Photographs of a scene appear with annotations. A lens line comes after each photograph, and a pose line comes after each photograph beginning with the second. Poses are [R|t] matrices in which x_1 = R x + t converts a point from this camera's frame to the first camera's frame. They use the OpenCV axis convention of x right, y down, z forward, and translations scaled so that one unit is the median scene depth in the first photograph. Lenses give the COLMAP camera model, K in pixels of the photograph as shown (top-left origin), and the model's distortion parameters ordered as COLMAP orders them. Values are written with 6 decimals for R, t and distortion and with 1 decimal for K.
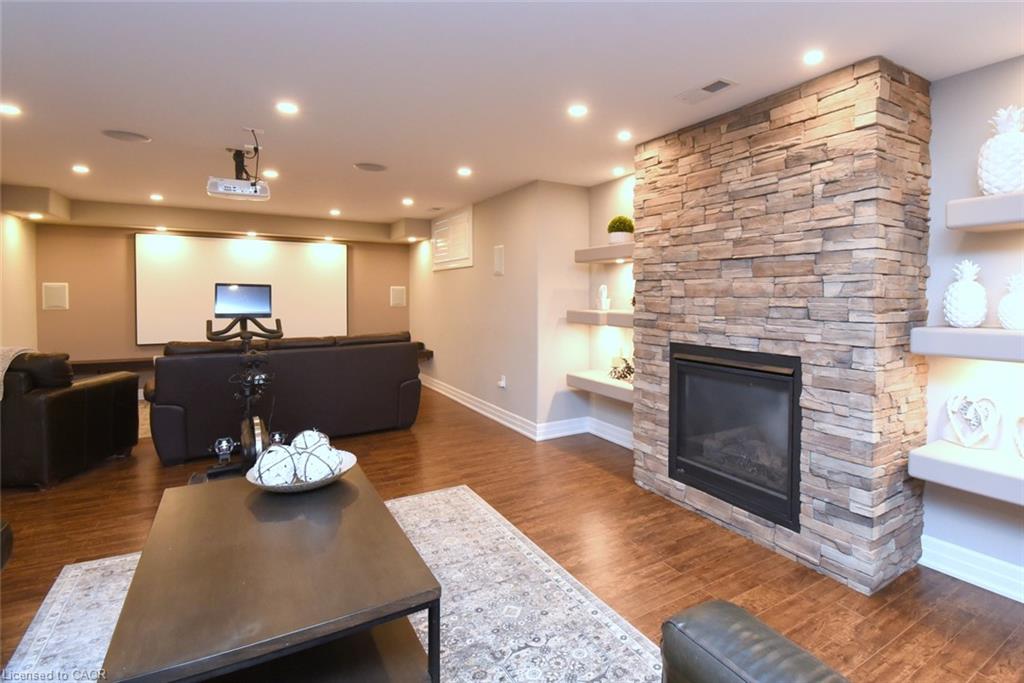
lens RADIAL K [[449.6, 0, 508.0], [0, 449.6, 342.6], [0, 0, 1]] dist [0.023420, -0.031082]
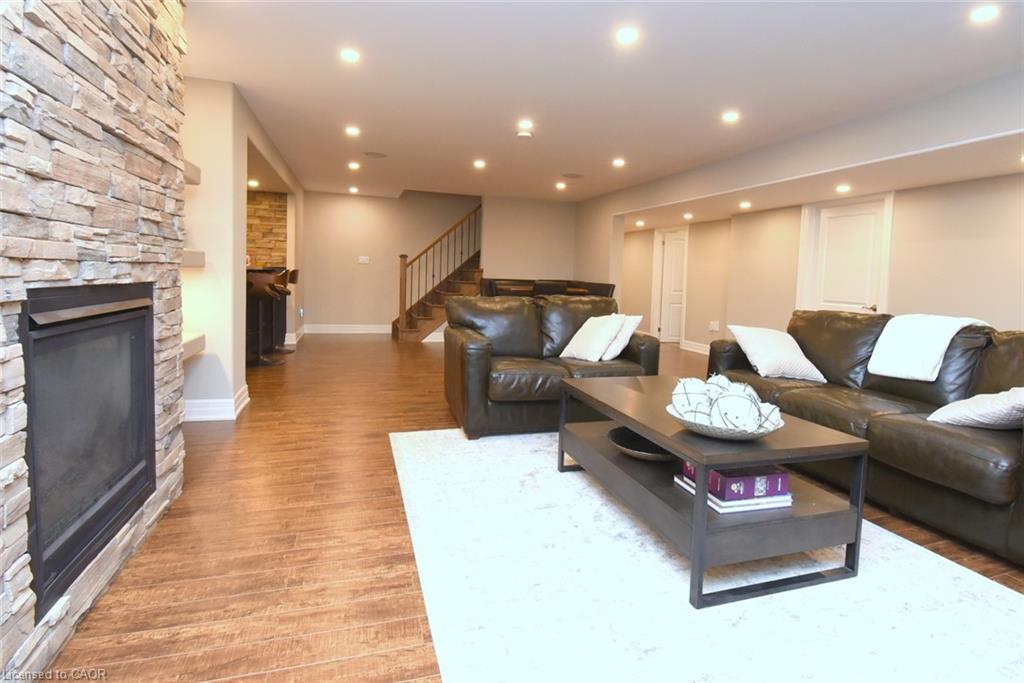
lens RADIAL K [[449.6, 0, 508.0], [0, 449.6, 342.6], [0, 0, 1]] dist [0.023420, -0.031082]
pose [[-0.983062, -0.073005, 0.168108, -0.124691], [-0.034095, 0.974076, 0.223638, -0.060484], [-0.180076, 0.214119, -0.960066, 1.410251]]
